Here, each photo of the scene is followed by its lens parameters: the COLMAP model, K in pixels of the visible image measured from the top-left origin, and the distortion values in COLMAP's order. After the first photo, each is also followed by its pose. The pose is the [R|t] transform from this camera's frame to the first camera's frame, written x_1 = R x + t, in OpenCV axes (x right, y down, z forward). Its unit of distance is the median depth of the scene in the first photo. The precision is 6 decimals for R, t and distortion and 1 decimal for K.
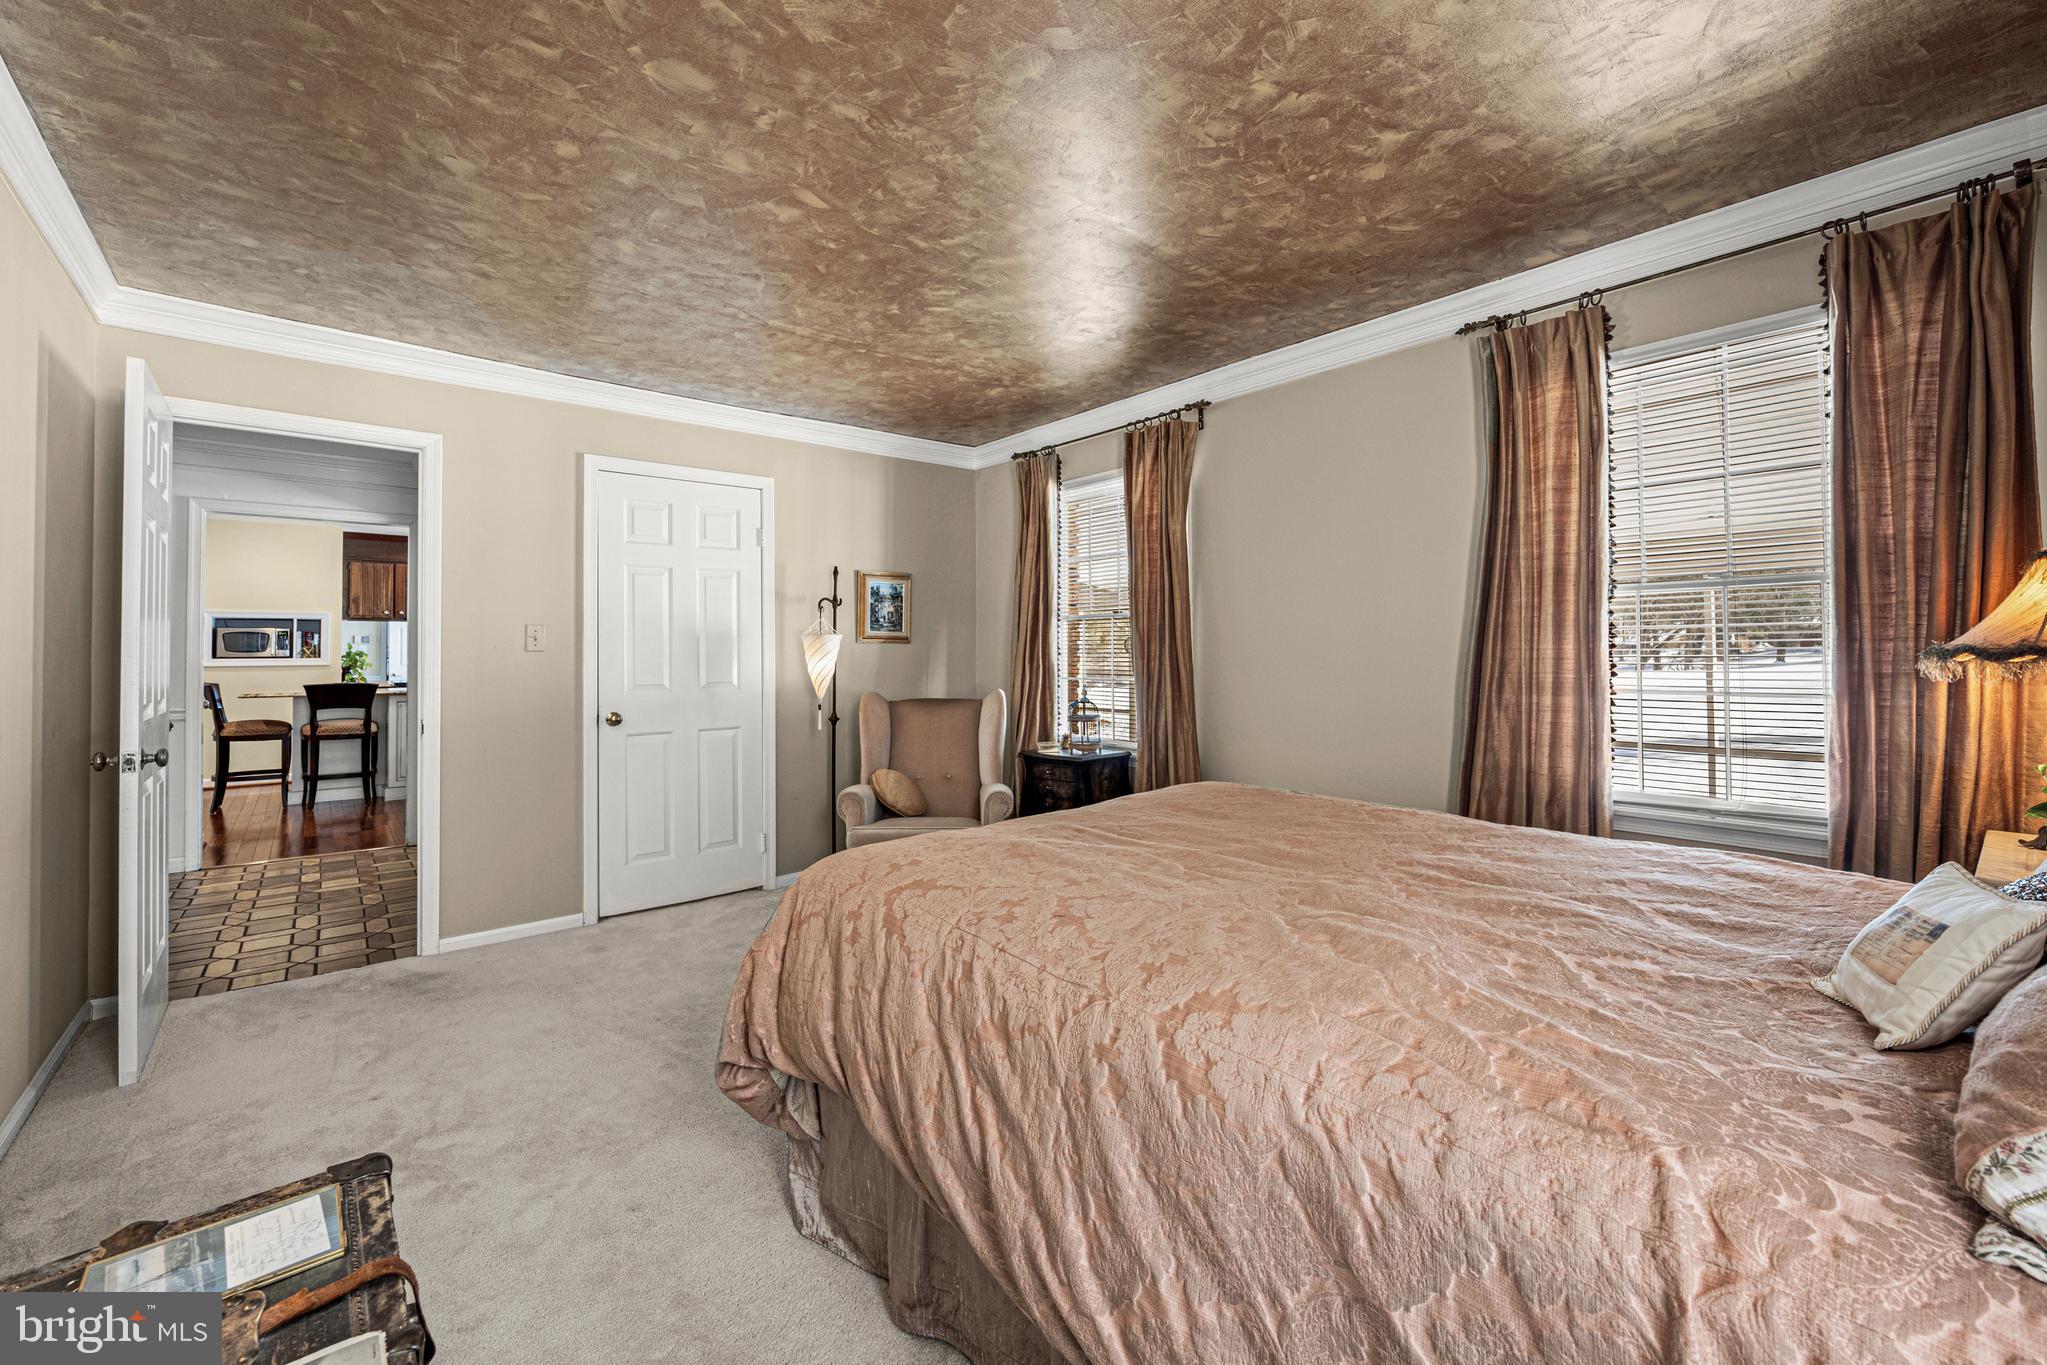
lens RADIAL K [[825.7, 0, 1011.9], [0, 825.7, 633.8], [0, 0, 1]] dist [-0.000417, -0.000096]
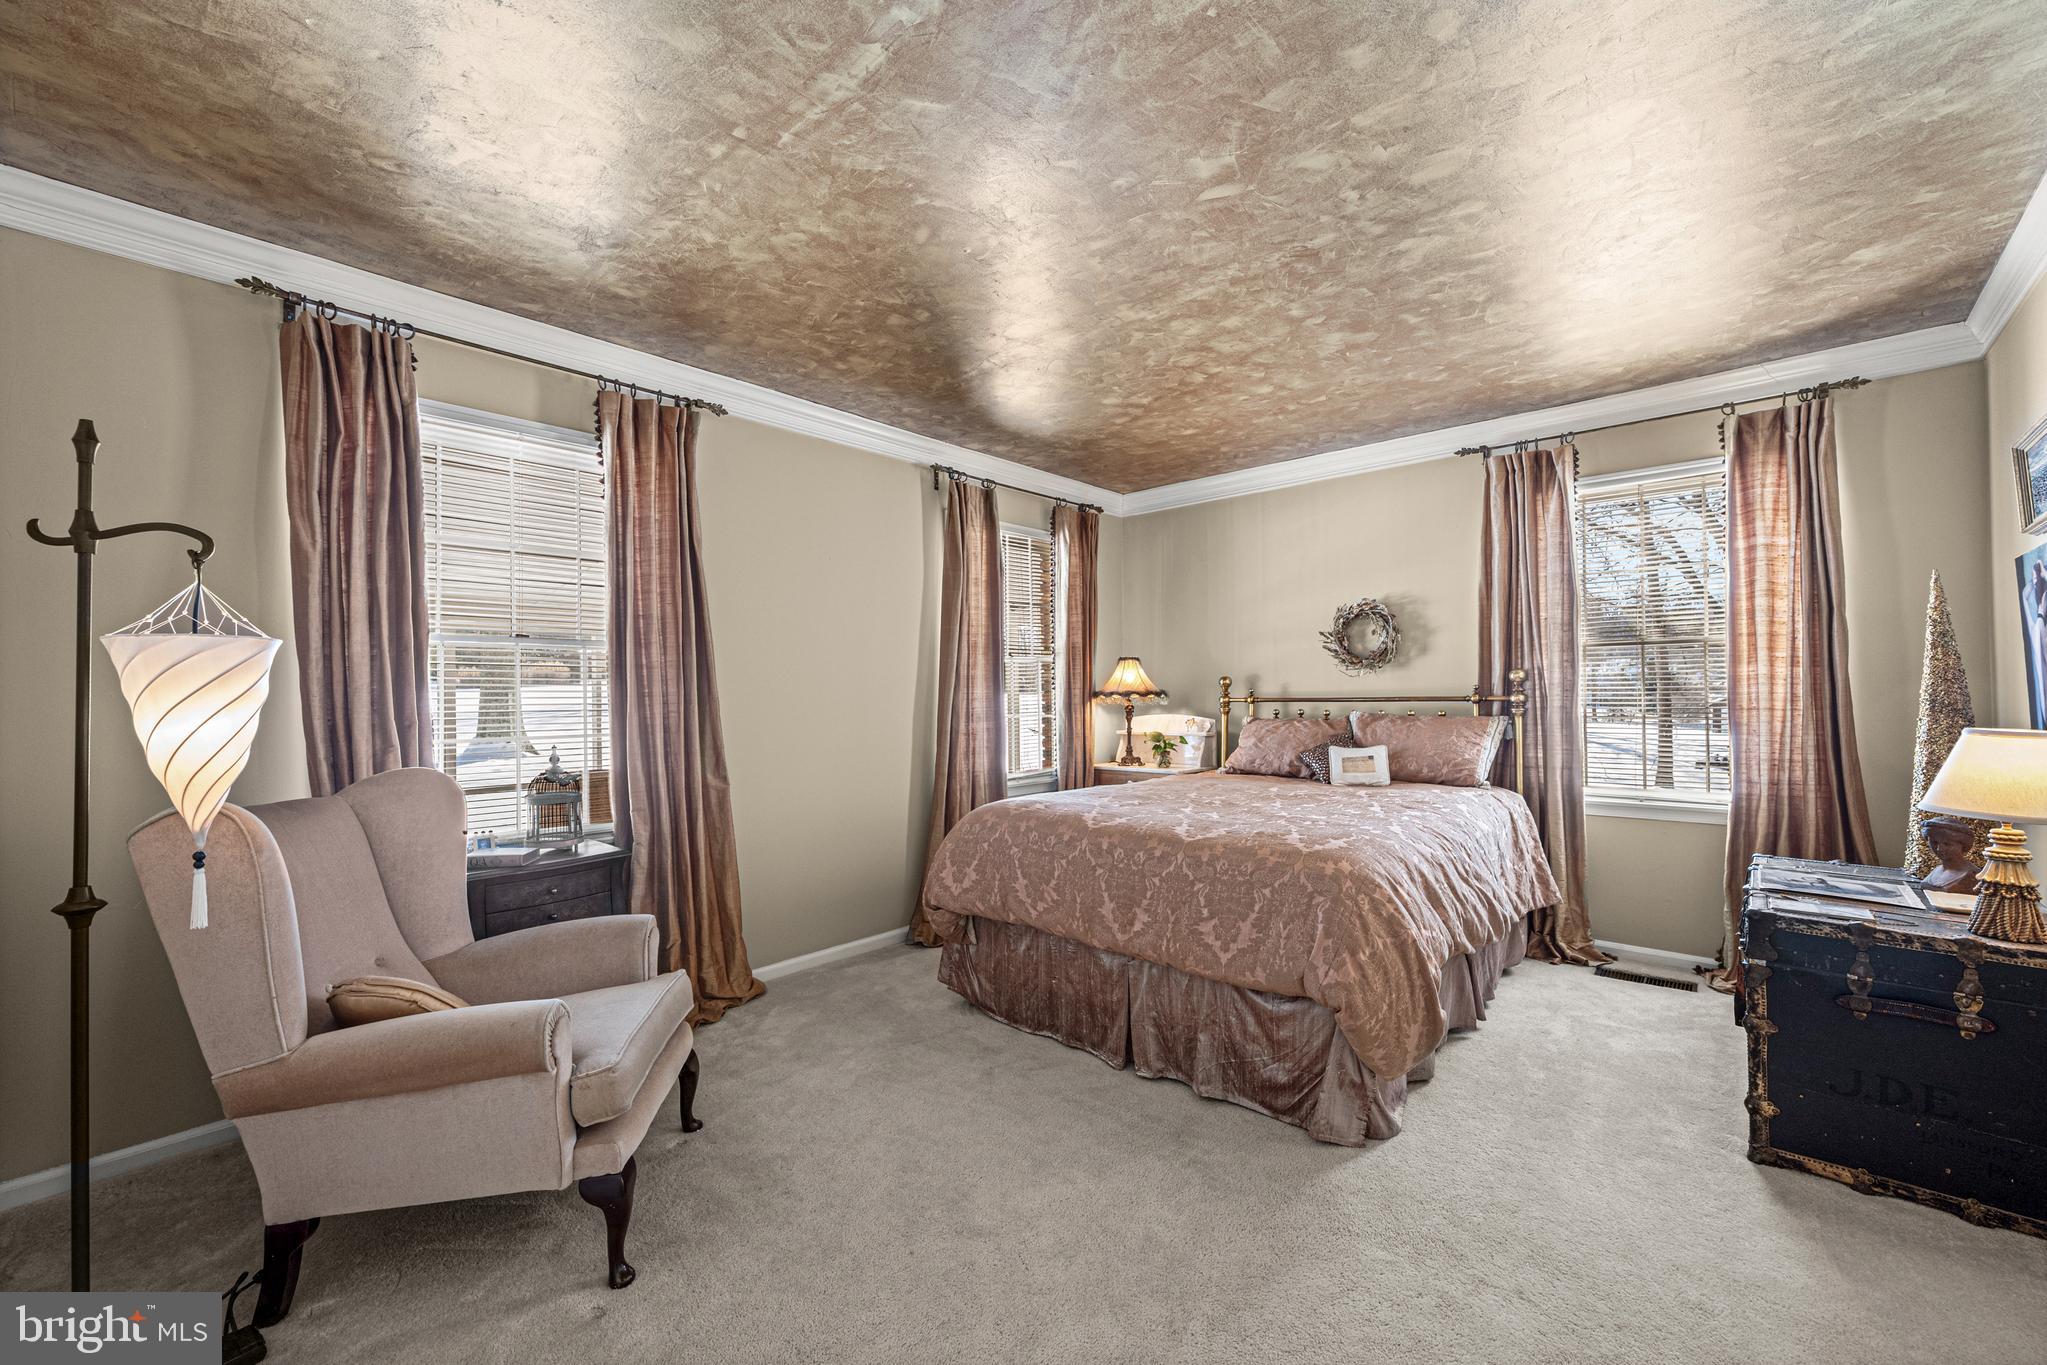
lens RADIAL K [[828.4, 0, 1023.5], [0, 828.4, 682.5], [0, 0, 1]] dist [-0.000571, 0.000029]
pose [[-0.133444, 0.021714, 0.990818, -0.889294], [-0.017132, 0.999560, -0.024213, 0.031424], [-0.990908, -0.020206, -0.133014, 1.065366]]
